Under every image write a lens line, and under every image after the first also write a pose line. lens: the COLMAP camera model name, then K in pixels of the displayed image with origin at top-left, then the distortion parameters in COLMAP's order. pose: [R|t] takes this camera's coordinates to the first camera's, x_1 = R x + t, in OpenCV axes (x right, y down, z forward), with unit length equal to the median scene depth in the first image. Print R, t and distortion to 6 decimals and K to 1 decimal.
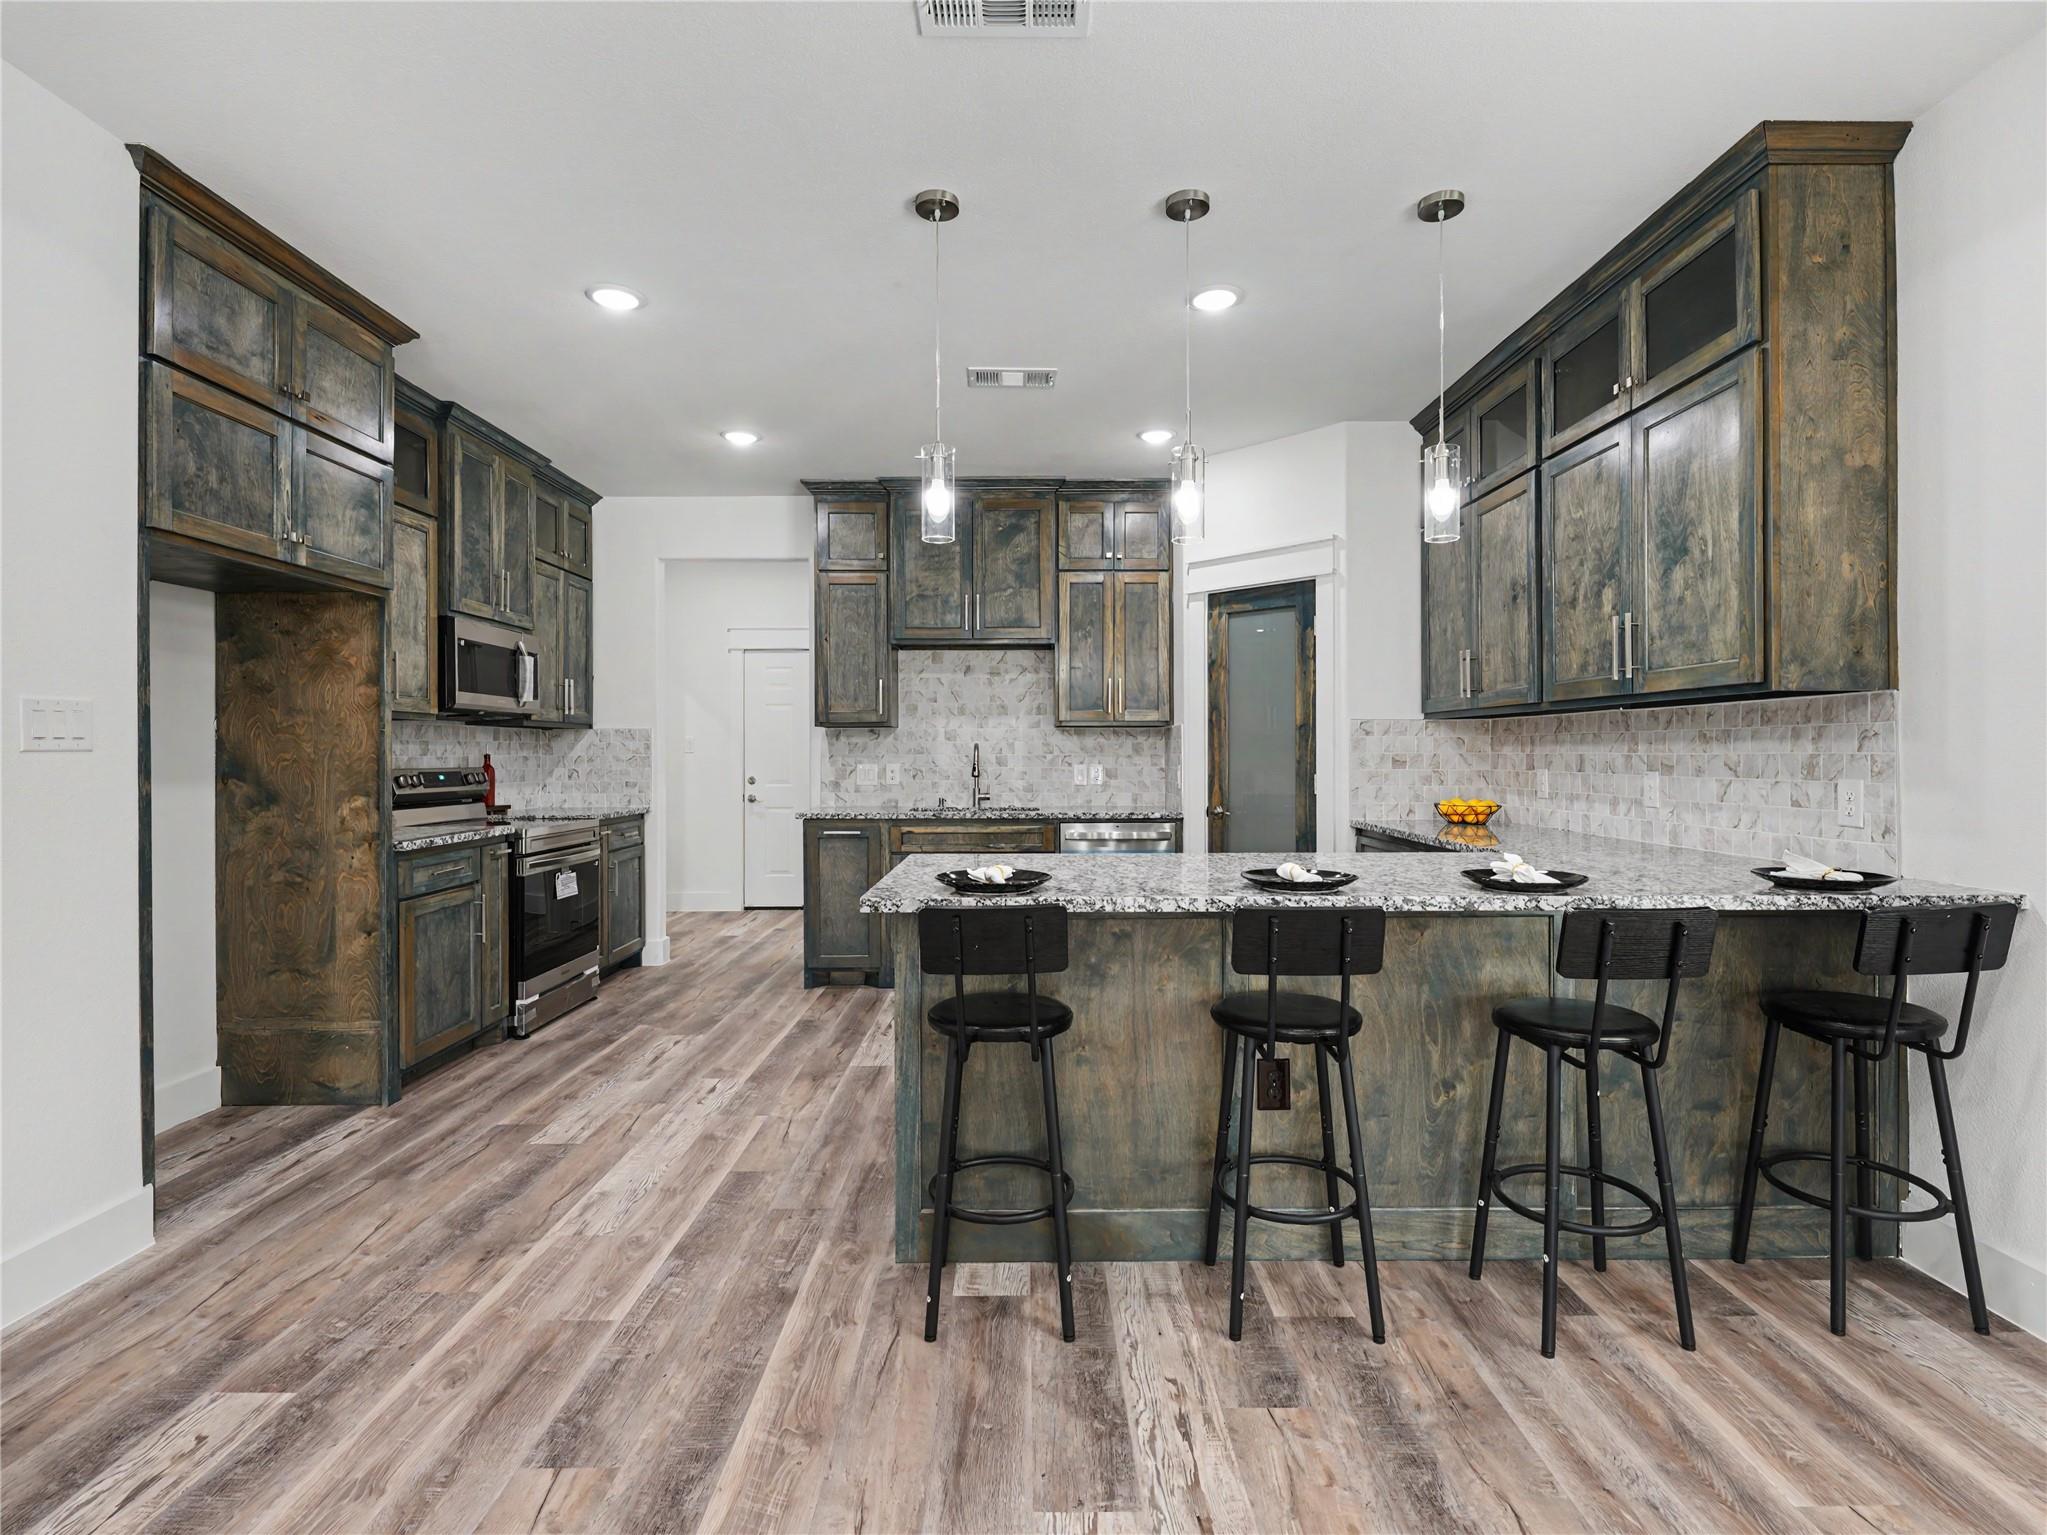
lens RADIAL K [[992.2, 0, 1023.2], [0, 992.2, 755.5], [0, 0, 1]] dist [0.004344, 0.000438]
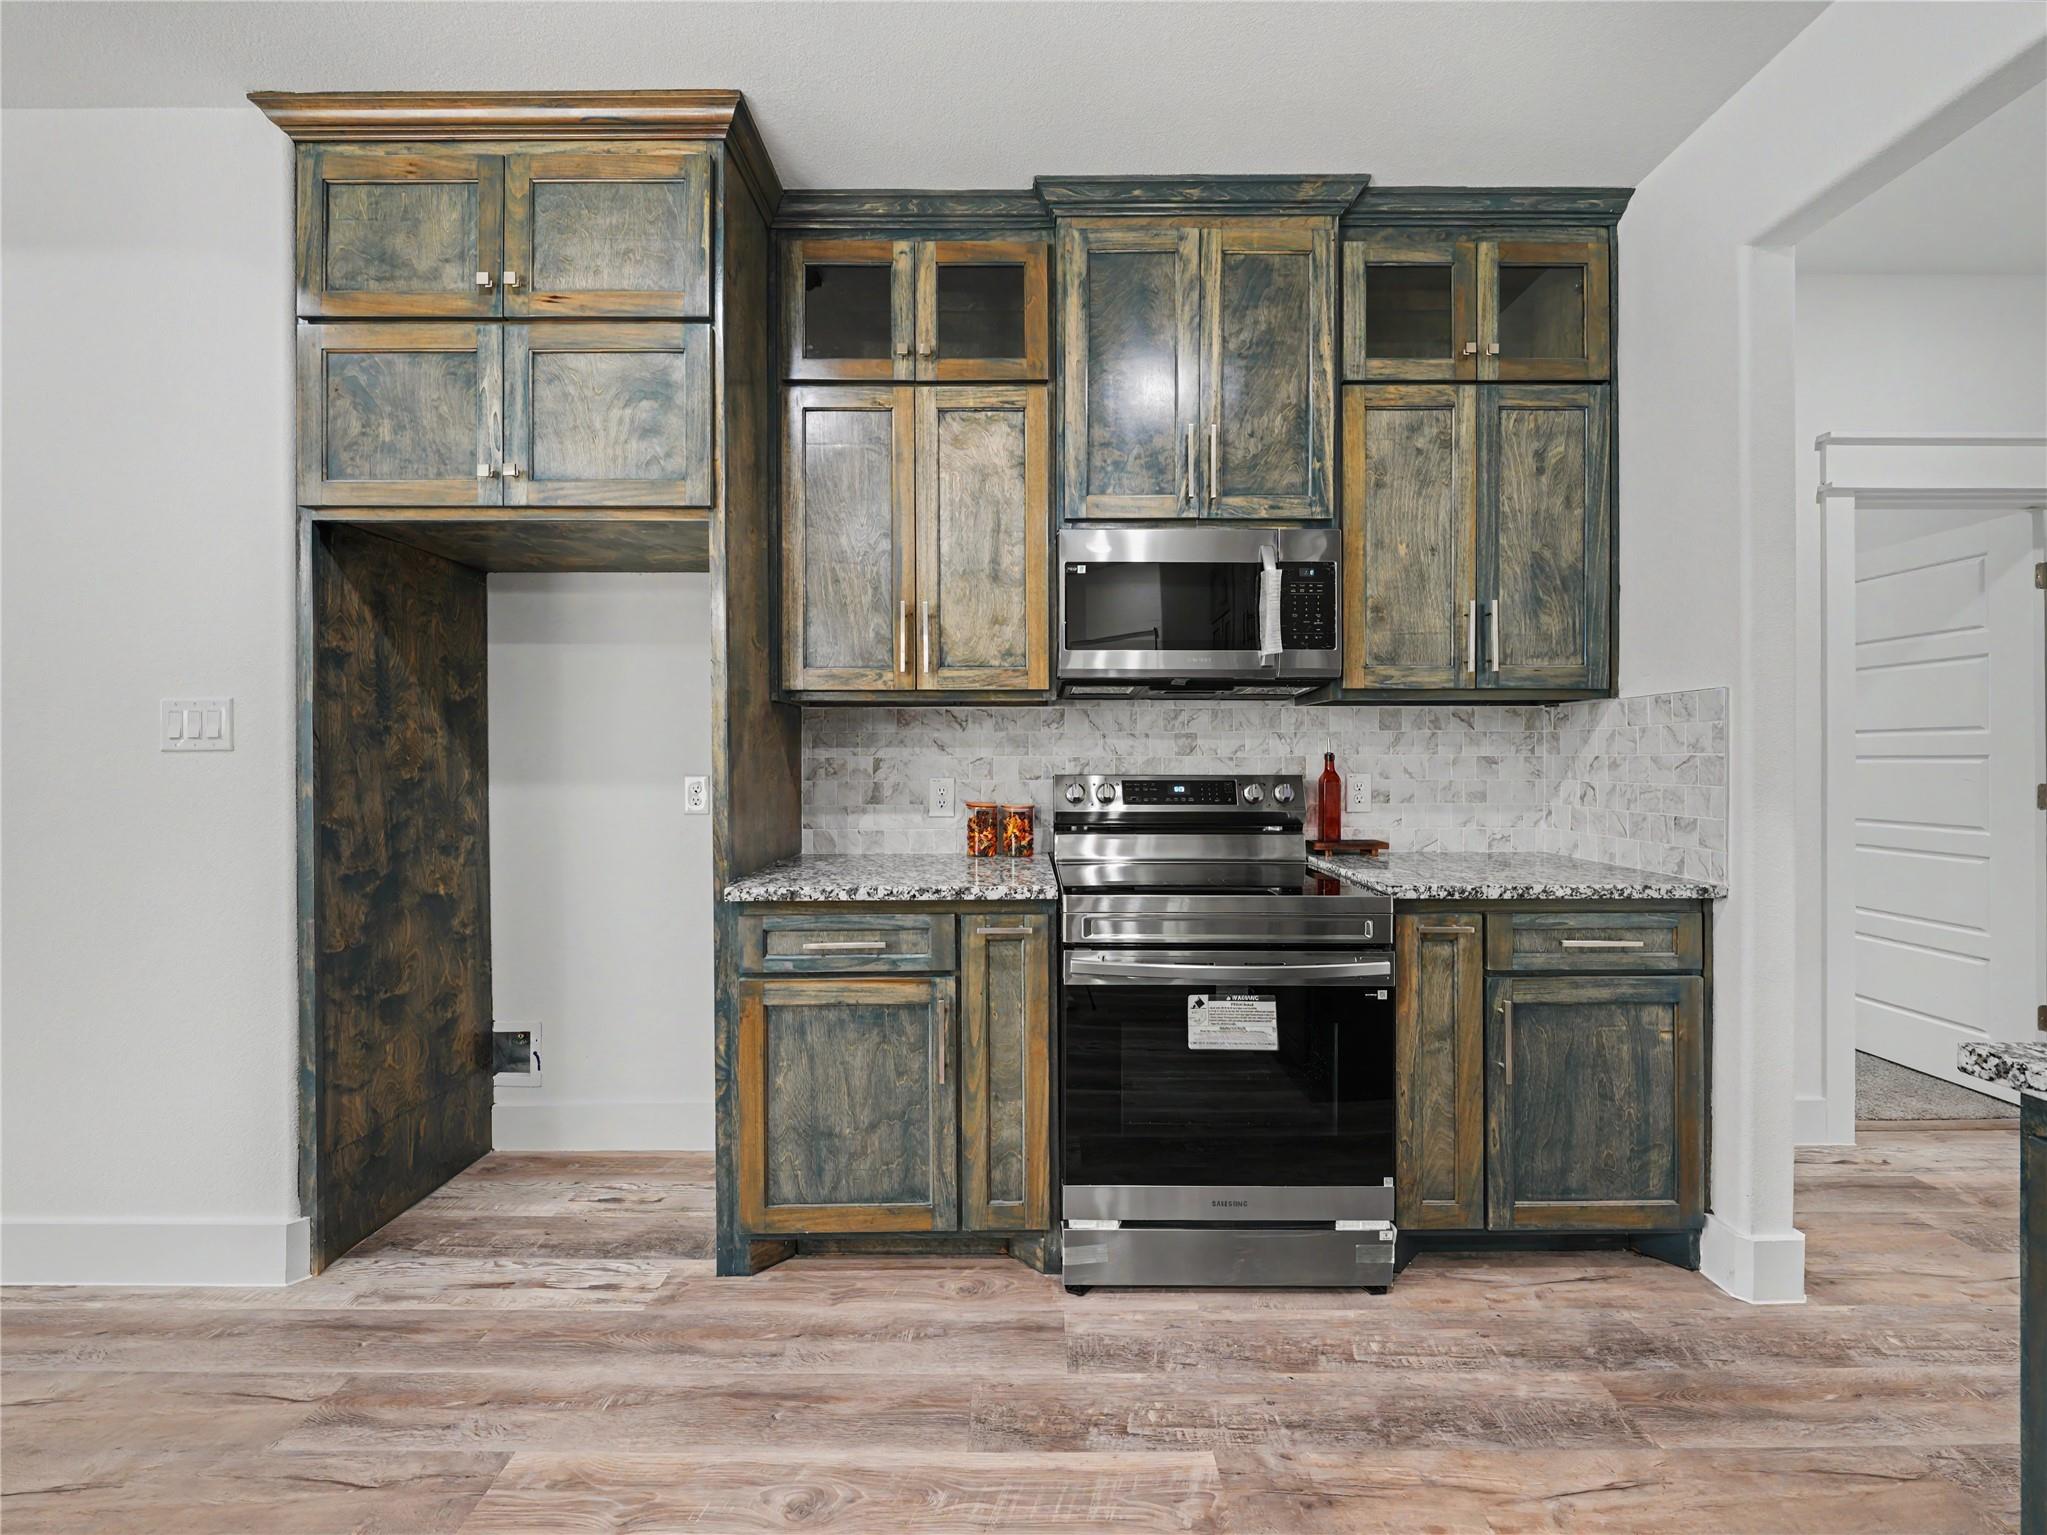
lens RADIAL K [[787.1, 0, 1020.0], [0, 787.1, 760.5], [0, 0, 1]] dist [-0.003055, -0.000656]
pose [[0.004474, 0.004944, -0.999978, -0.086384], [0.000100, 0.999988, 0.004944, 0.000761], [0.999990, -0.000122, 0.004474, 0.970042]]
